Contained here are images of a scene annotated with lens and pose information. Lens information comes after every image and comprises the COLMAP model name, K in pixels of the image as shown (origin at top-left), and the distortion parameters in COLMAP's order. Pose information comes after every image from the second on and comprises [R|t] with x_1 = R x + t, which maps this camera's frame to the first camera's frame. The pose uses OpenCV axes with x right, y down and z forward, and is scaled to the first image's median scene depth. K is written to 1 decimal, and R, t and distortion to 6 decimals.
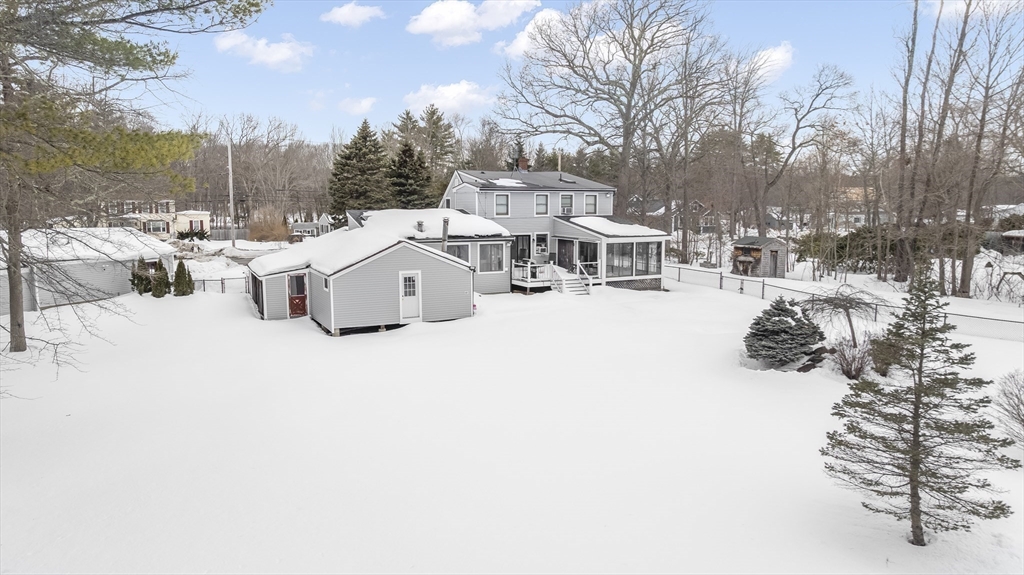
lens RADIAL K [[720.2, 0, 510.0], [0, 720.2, 291.6], [0, 0, 1]] dist [-0.024324, 0.014773]
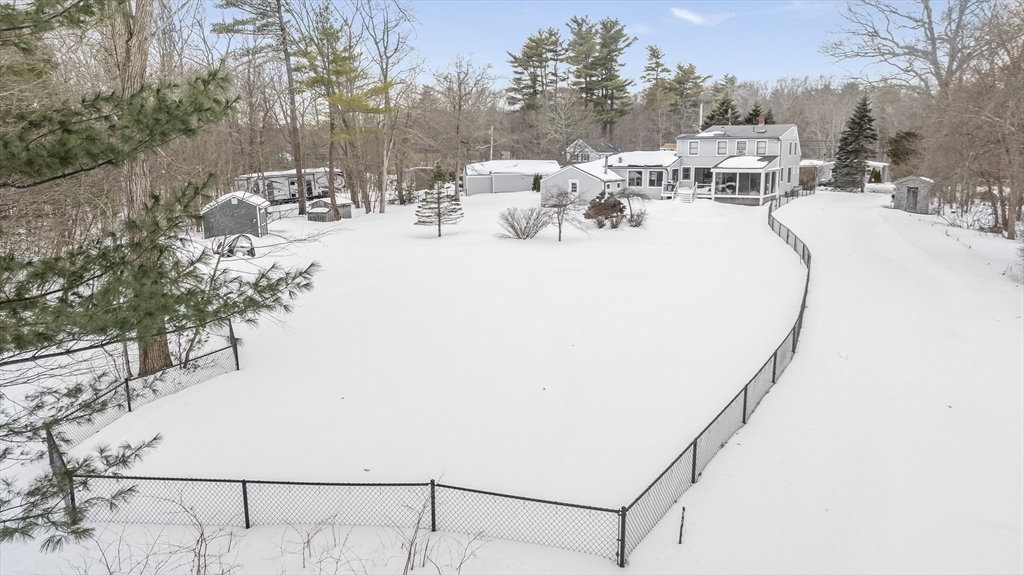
lens RADIAL K [[720.2, 0, 510.0], [0, 720.2, 291.6], [0, 0, 1]] dist [-0.024324, 0.014773]
pose [[0.491637, 0.164407, -0.855139, 1.345793], [-0.094535, 0.986288, 0.135272, 0.020657], [0.865654, 0.014336, 0.500438, -0.179425]]
